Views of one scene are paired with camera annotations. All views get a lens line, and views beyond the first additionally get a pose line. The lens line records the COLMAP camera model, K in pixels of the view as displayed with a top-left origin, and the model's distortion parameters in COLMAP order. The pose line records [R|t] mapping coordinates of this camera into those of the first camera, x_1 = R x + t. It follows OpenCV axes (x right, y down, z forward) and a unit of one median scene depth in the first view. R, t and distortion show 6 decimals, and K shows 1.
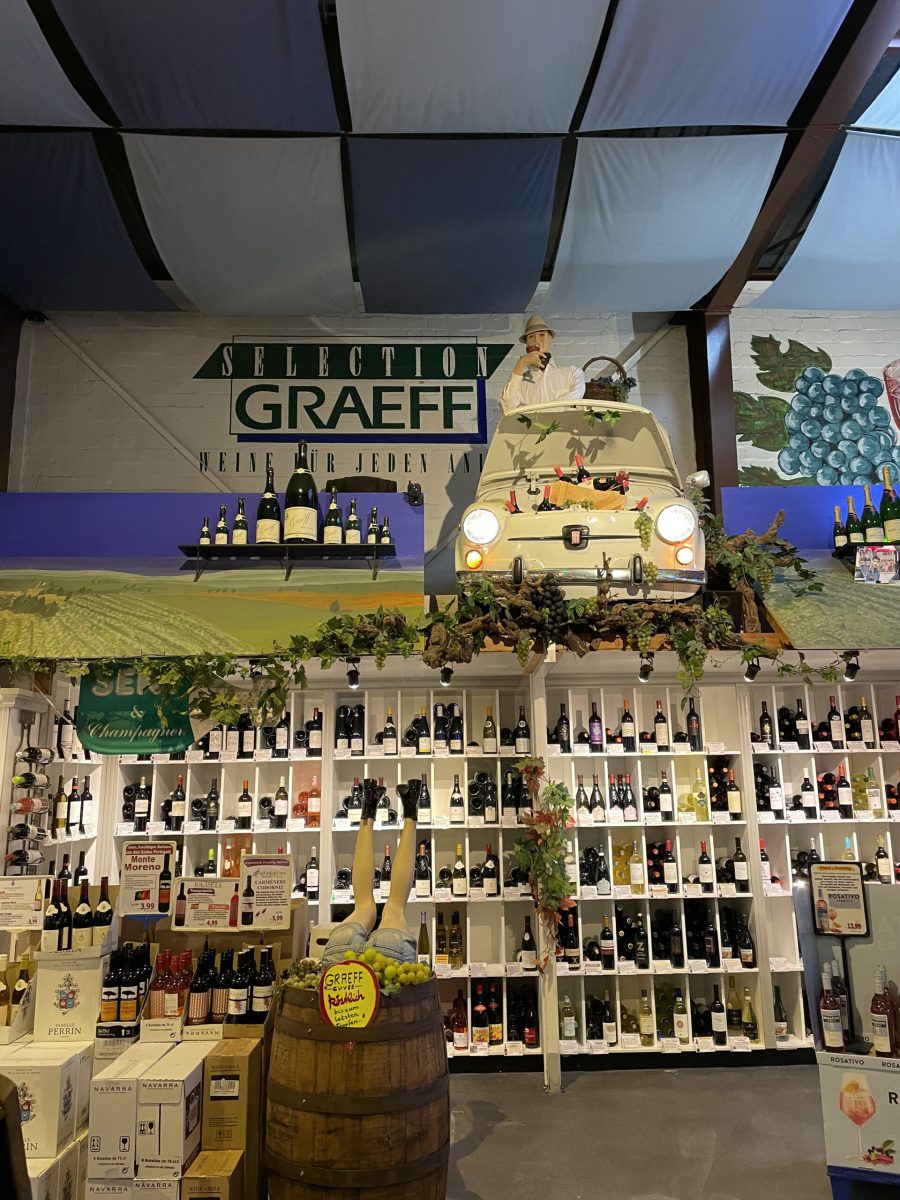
lens RADIAL K [[920.2, 0, 415.7], [0, 920.2, 589.5], [0, 0, 1]] dist [0.077868, -0.085729]
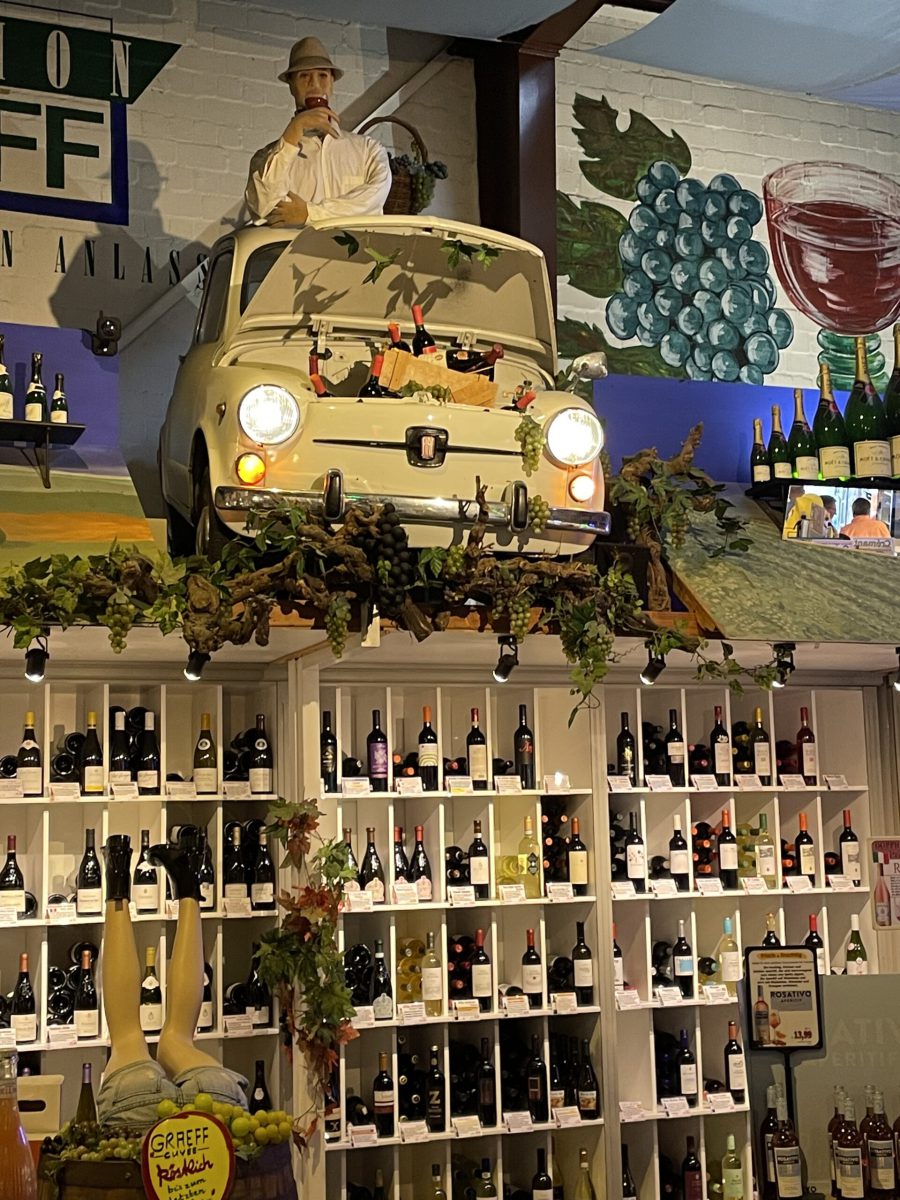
lens RADIAL K [[1779.1, 0, 444.2], [0, 1779.1, 597.2], [0, 0, 1]] dist [0.084345, 0.000000]
pose [[0.934128, 0.042519, 0.354396, -0.194108], [-0.065671, 0.996403, 0.053554, -0.017404], [-0.350845, -0.073300, 0.933560, -0.103190]]
